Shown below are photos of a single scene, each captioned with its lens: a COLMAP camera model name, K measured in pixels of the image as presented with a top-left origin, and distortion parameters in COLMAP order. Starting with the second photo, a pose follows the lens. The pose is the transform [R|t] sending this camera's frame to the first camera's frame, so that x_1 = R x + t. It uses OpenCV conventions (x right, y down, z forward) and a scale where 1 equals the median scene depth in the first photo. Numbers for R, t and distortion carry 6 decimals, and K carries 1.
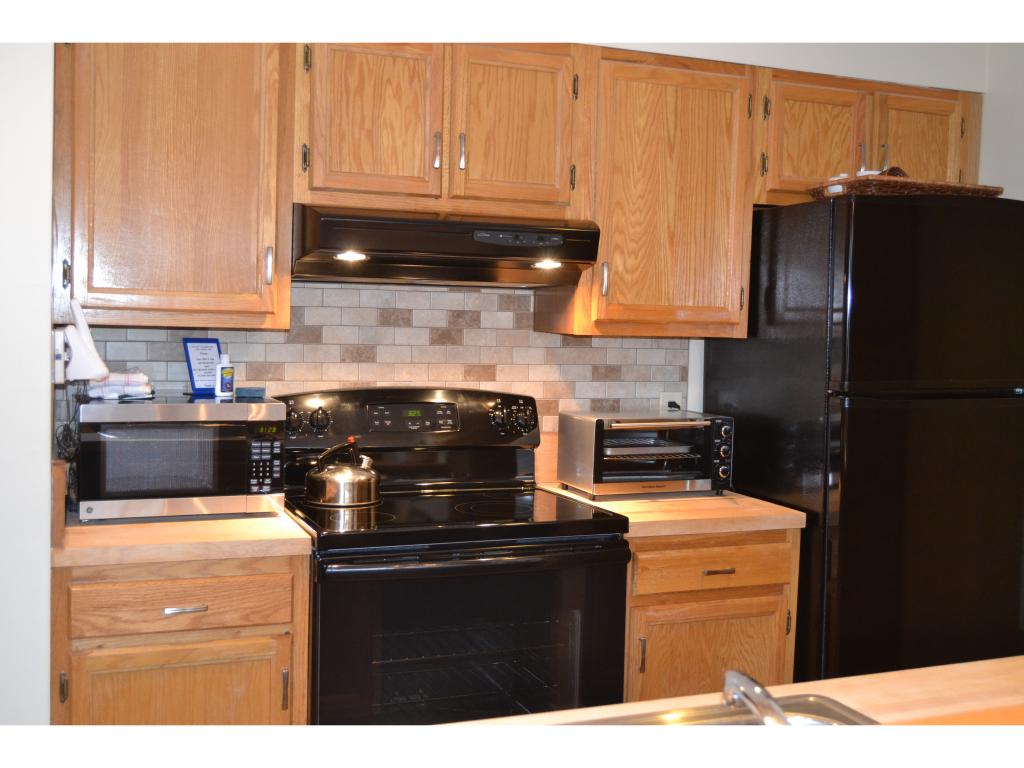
lens RADIAL K [[1278.0, 0, 513.5], [0, 1278.0, 379.6], [0, 0, 1]] dist [-0.014938, 0.000000]
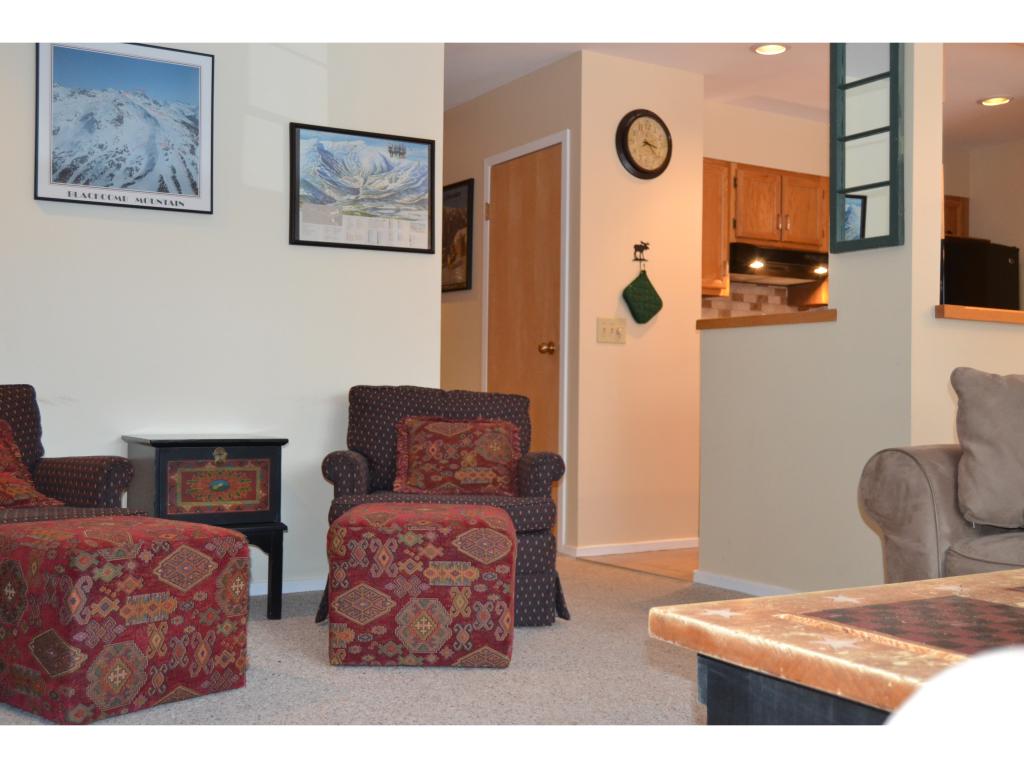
lens RADIAL K [[1120.0, 0, 508.9], [0, 1120.0, 374.3], [0, 0, 1]] dist [-0.027895, 0.000000]
pose [[0.991569, -0.013220, 0.128907, -0.742736], [0.020362, 0.998320, -0.054246, 0.181899], [-0.127973, 0.056414, 0.990172, -0.856795]]
